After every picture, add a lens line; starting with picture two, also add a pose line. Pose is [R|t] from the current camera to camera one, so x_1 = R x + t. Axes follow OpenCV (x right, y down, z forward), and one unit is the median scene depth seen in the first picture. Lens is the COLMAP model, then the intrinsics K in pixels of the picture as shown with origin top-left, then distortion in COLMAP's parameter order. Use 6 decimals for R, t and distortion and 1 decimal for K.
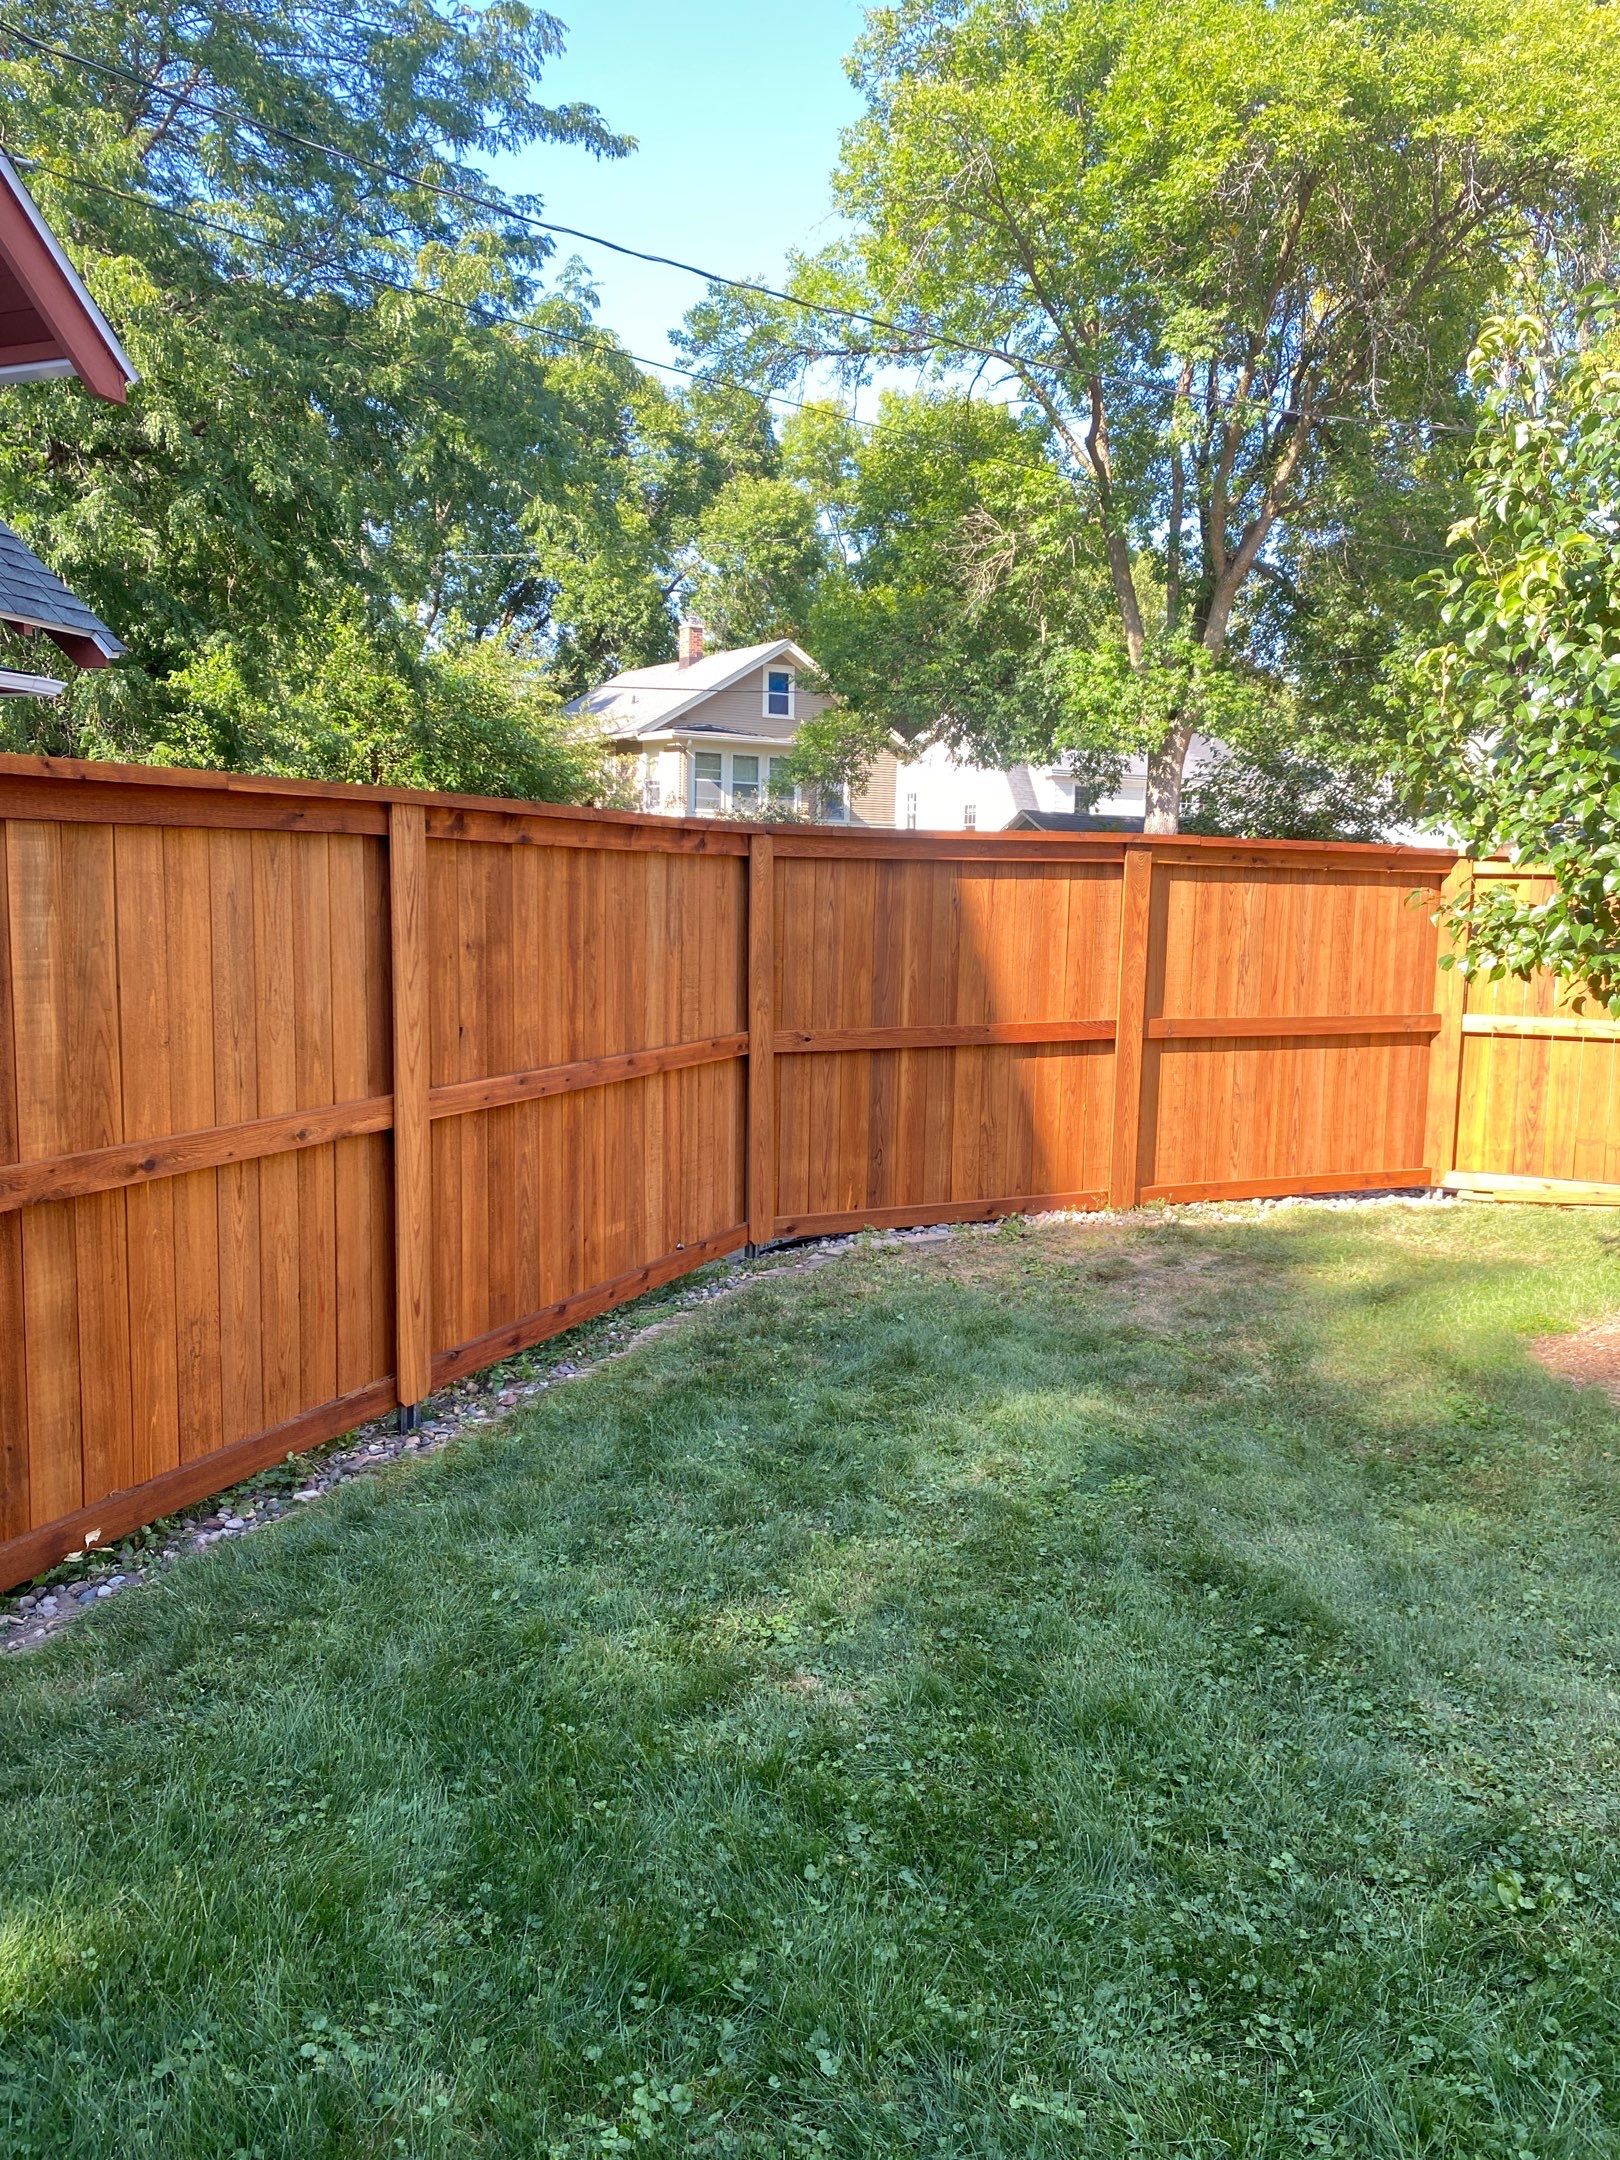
lens RADIAL K [[1640.2, 0, 811.2], [0, 1640.2, 1084.7], [0, 0, 1]] dist [0.004731, -0.000824]
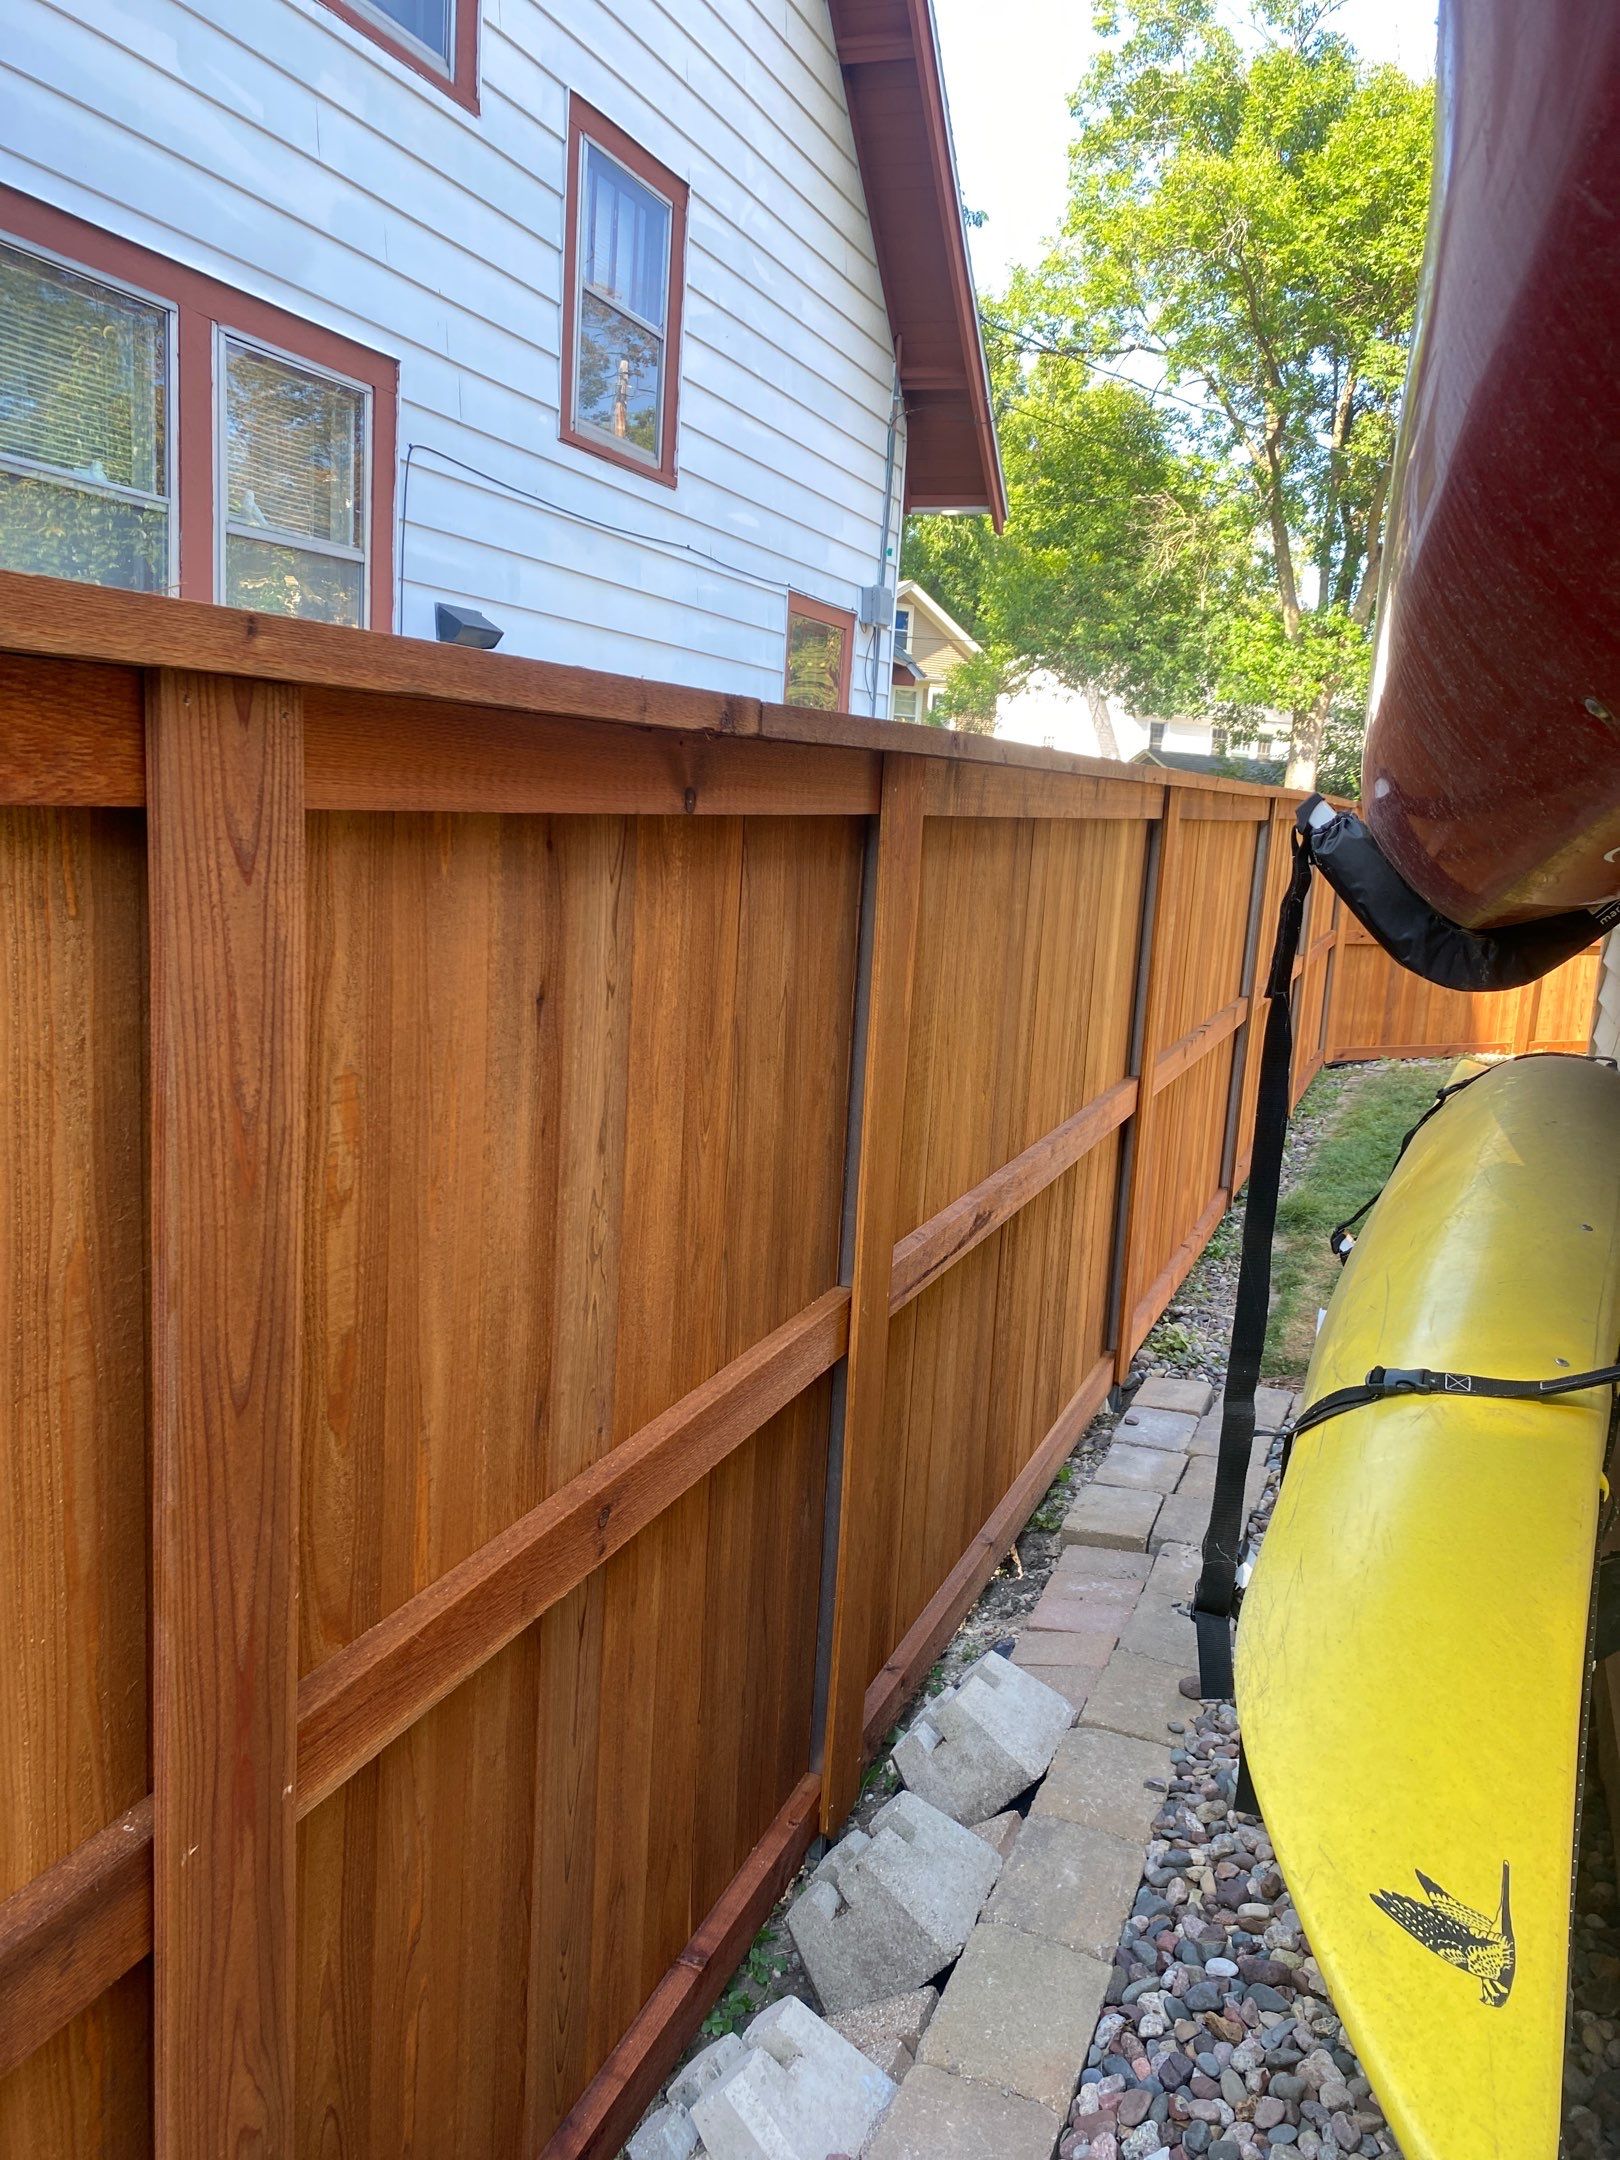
lens RADIAL K [[1640.2, 0, 808.2], [0, 1640.2, 1075.7], [0, 0, 1]] dist [0.004731, -0.000824]
pose [[0.999141, 0.027528, 0.030974, -0.175777], [-0.028977, 0.998459, 0.047327, 0.014010], [-0.029623, -0.048184, 0.998399, -0.176757]]
